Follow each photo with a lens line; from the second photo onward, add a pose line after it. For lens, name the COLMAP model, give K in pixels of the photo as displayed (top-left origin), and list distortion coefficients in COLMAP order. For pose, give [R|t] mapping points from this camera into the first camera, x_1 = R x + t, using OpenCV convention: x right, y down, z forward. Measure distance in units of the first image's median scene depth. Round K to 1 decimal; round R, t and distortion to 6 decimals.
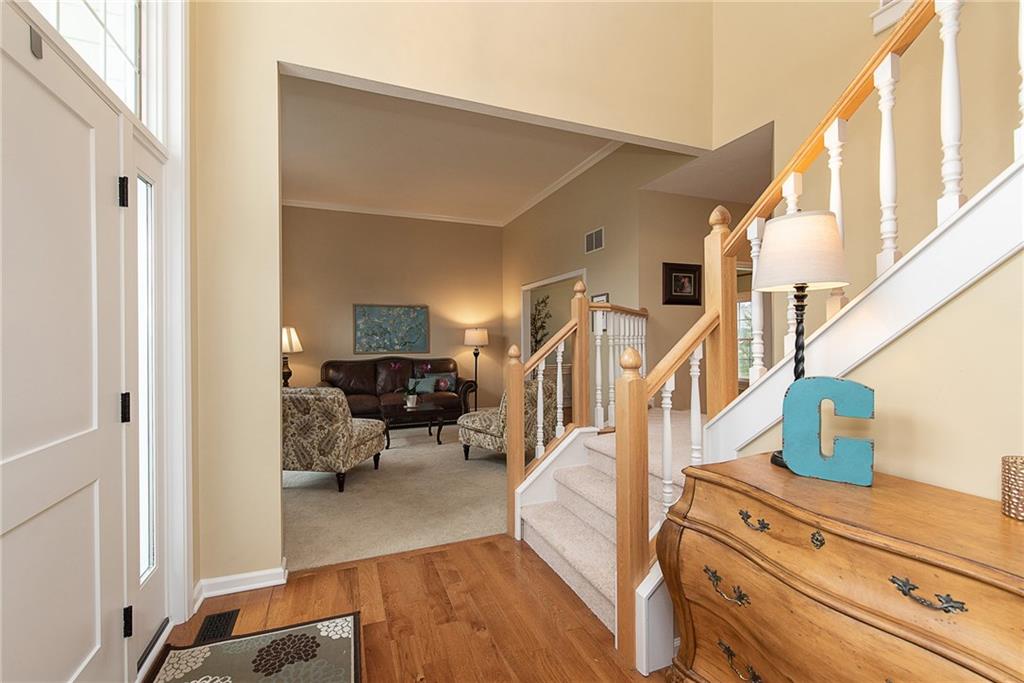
lens RADIAL K [[437.2, 0, 511.8], [0, 437.2, 341.9], [0, 0, 1]] dist [-0.001181, -0.000303]
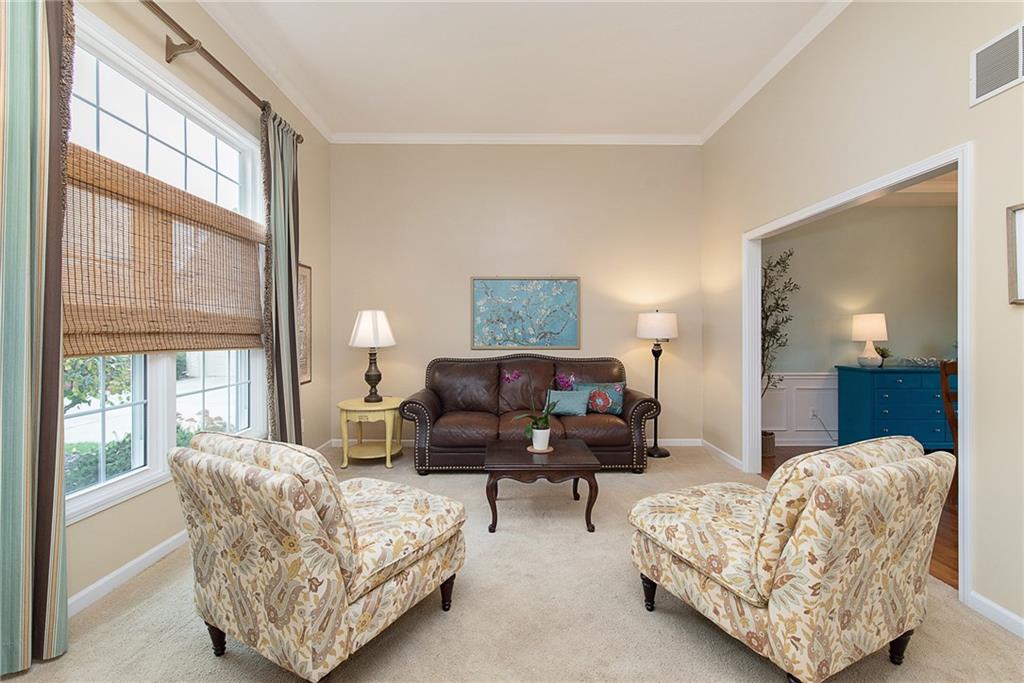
lens RADIAL K [[437.2, 0, 513.7], [0, 437.2, 336.8], [0, 0, 1]] dist [-0.001181, -0.000303]
pose [[0.933551, 0.008061, -0.358354, -0.053116], [-0.005319, 0.999949, 0.008638, 0.001342], [0.358405, -0.006158, 0.933546, 0.386209]]
